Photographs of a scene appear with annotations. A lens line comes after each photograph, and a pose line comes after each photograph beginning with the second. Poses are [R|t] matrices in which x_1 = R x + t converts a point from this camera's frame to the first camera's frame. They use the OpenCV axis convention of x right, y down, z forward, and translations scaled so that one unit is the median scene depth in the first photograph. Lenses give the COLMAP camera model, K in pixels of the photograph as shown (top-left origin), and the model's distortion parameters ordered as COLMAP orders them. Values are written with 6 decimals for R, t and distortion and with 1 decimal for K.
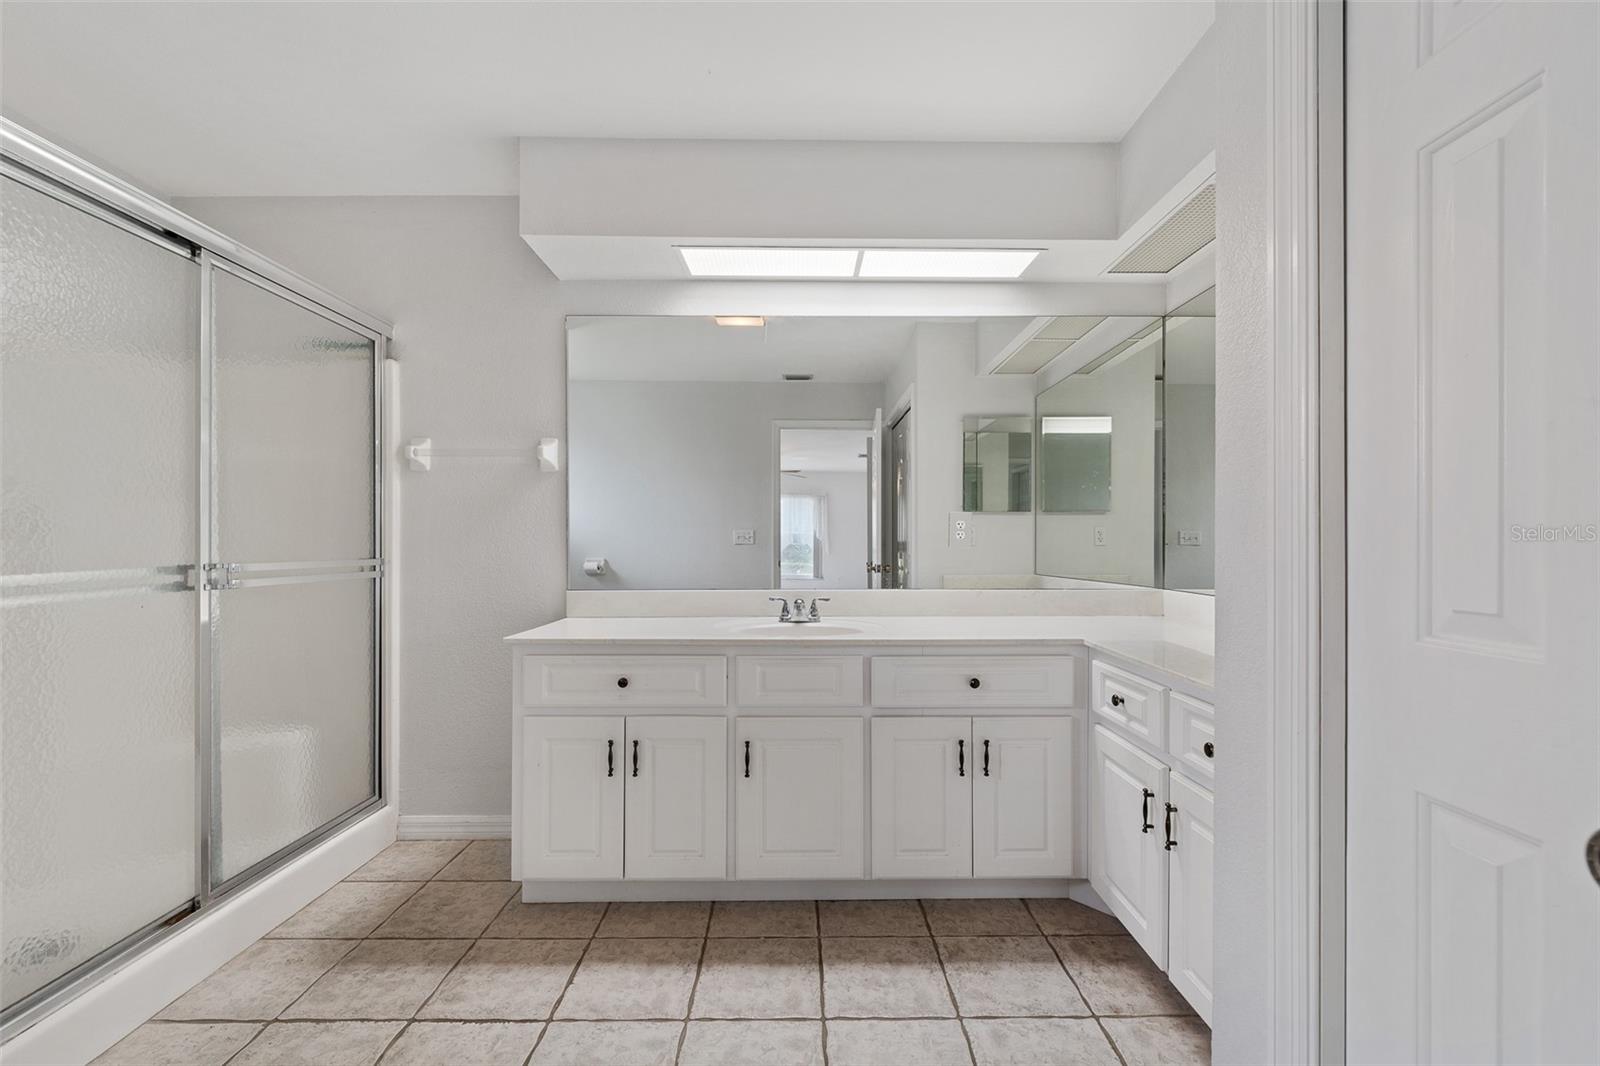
lens RADIAL K [[664.4, 0, 800.8], [0, 664.4, 542.8], [0, 0, 1]] dist [-0.000188, 0.000636]
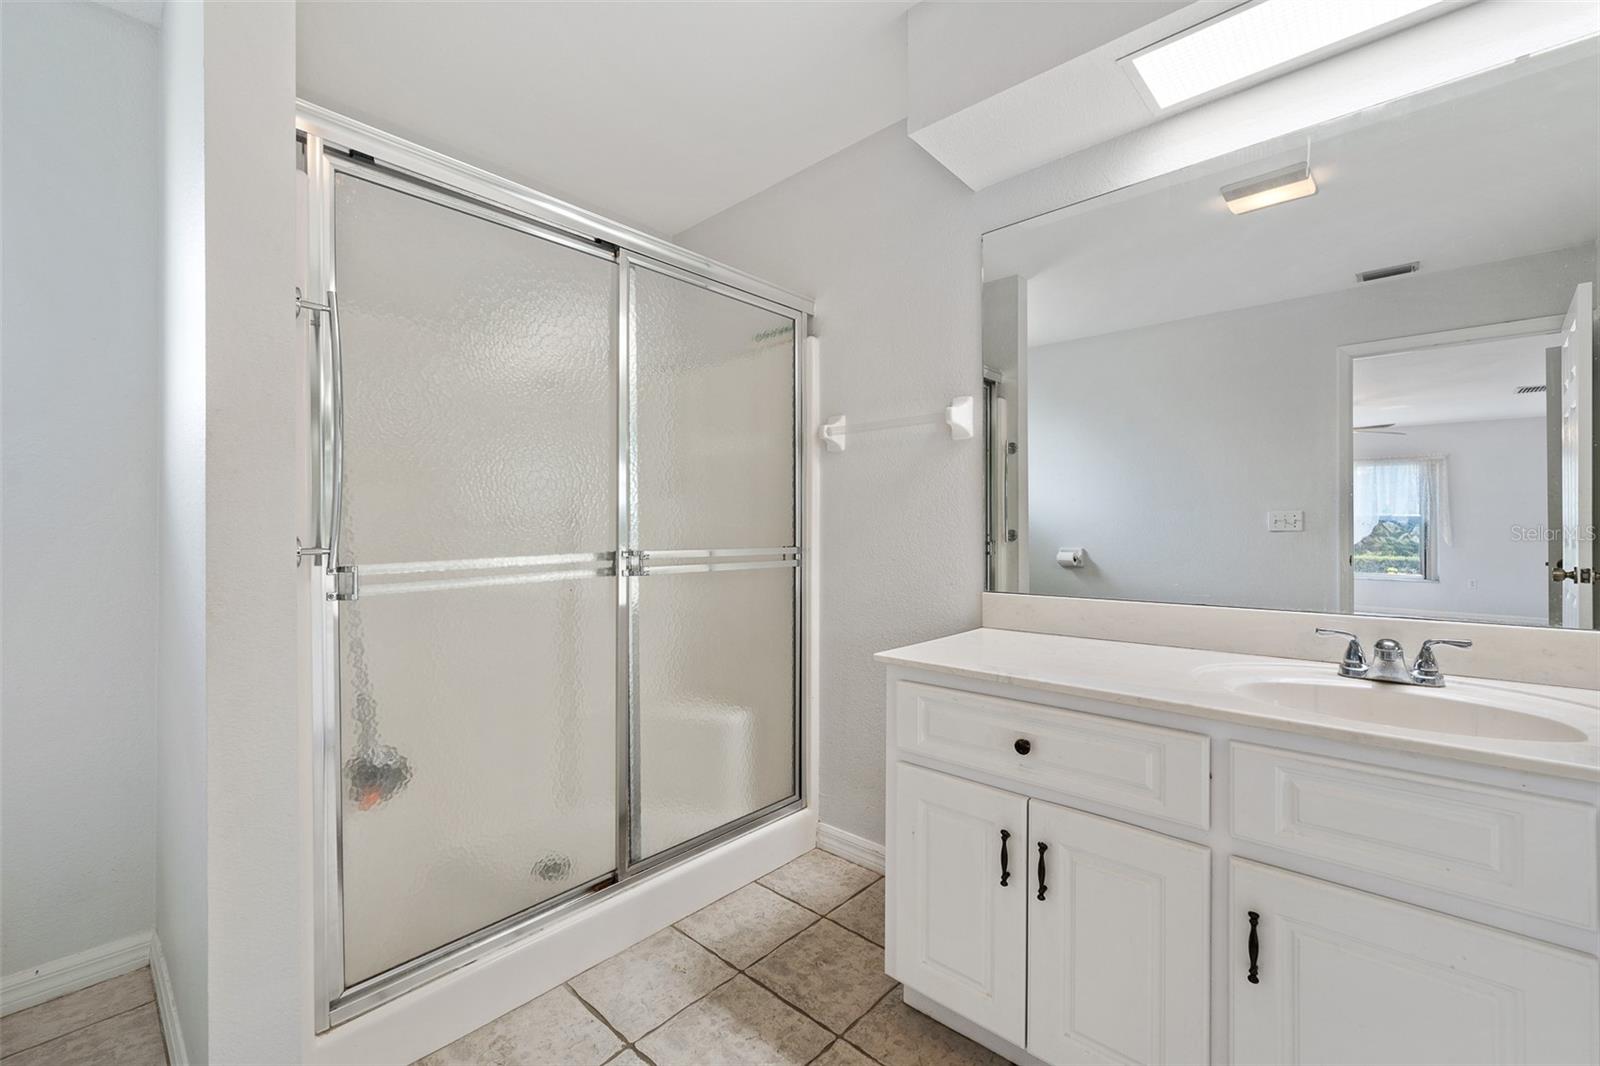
lens RADIAL K [[664.4, 0, 799.6], [0, 664.4, 527.2], [0, 0, 1]] dist [-0.000188, 0.000636]
pose [[0.744514, -0.003259, -0.667599, 0.002300], [0.000856, 0.999992, -0.003927, -0.000490], [0.667607, 0.002352, 0.744510, 0.312105]]
